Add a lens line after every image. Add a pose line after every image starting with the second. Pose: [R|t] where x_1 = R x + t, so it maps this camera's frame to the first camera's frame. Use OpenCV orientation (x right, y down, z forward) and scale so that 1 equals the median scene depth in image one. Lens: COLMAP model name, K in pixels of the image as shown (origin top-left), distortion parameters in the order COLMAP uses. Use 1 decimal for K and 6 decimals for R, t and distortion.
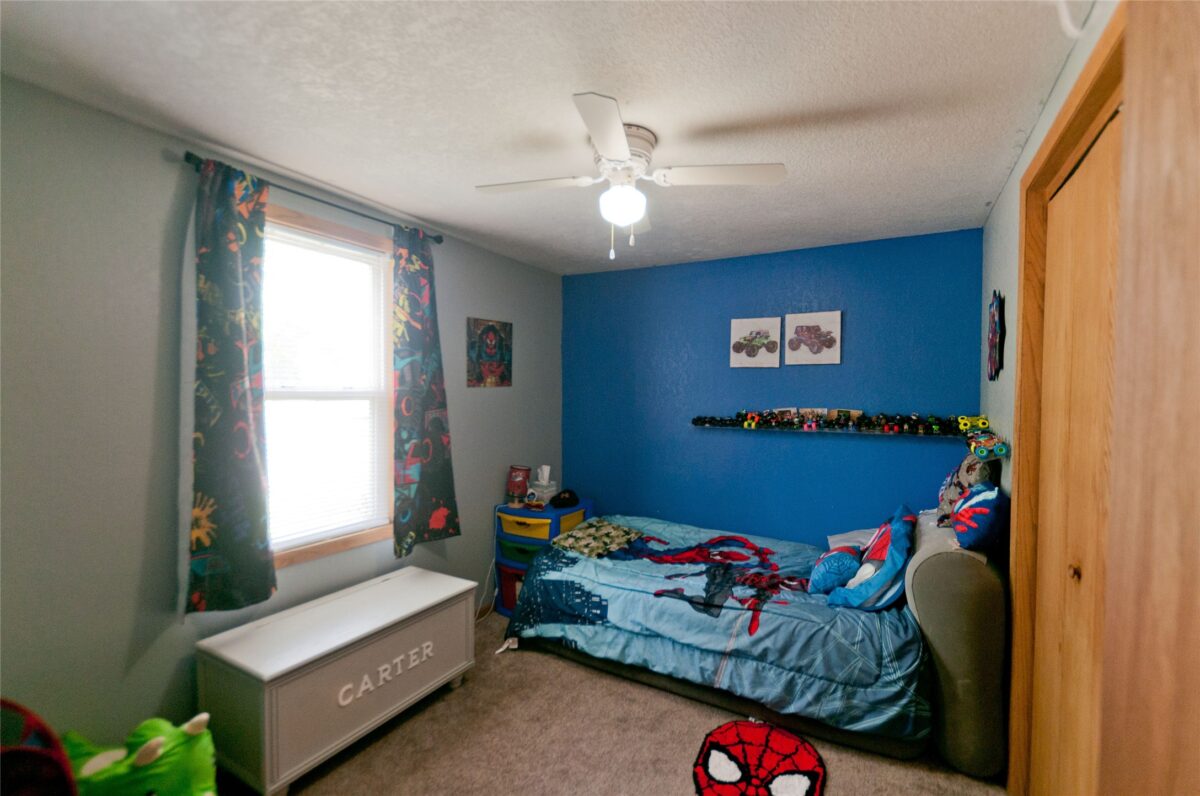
lens RADIAL K [[522.2, 0, 605.5], [0, 522.2, 399.5], [0, 0, 1]] dist [0.008006, -0.003037]
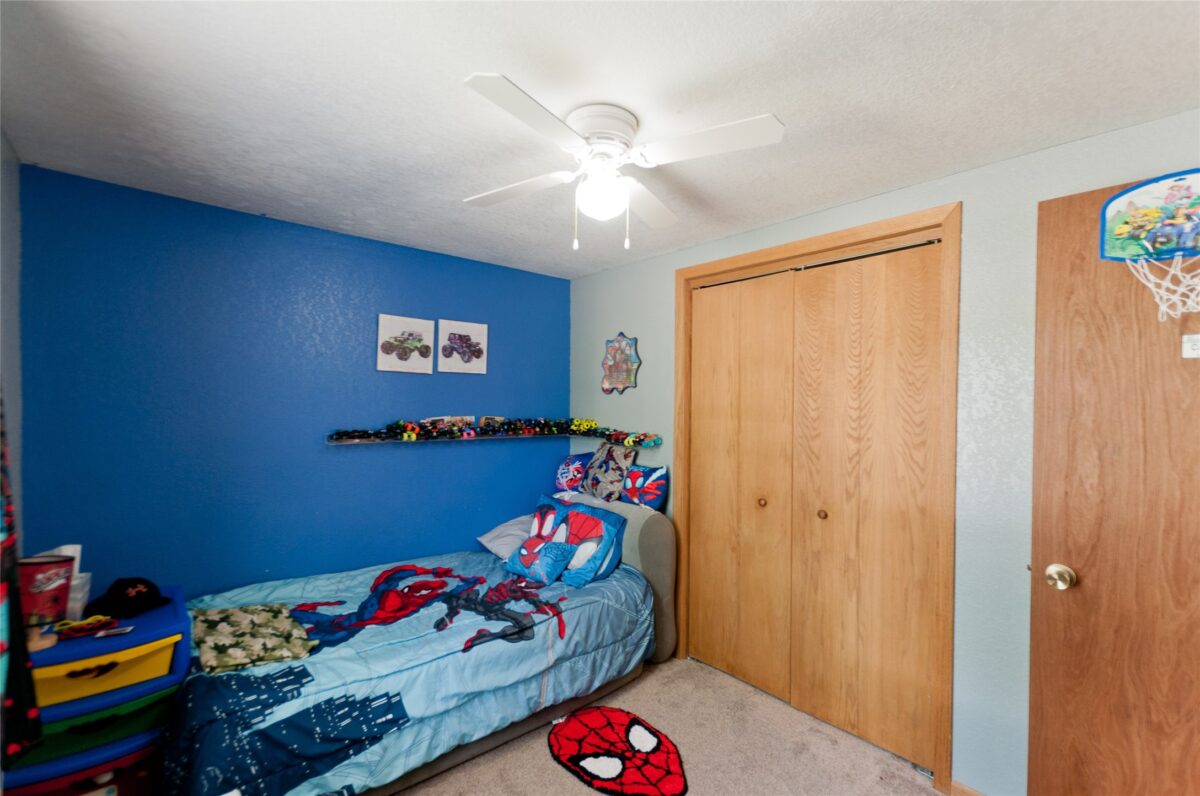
lens RADIAL K [[522.2, 0, 603.5], [0, 522.2, 400.0], [0, 0, 1]] dist [0.008006, -0.003037]
pose [[0.347601, 0.001762, 0.937641, -0.535370], [-0.000031, 0.999998, -0.001868, -0.015039], [-0.937643, 0.000621, 0.347600, 0.456522]]
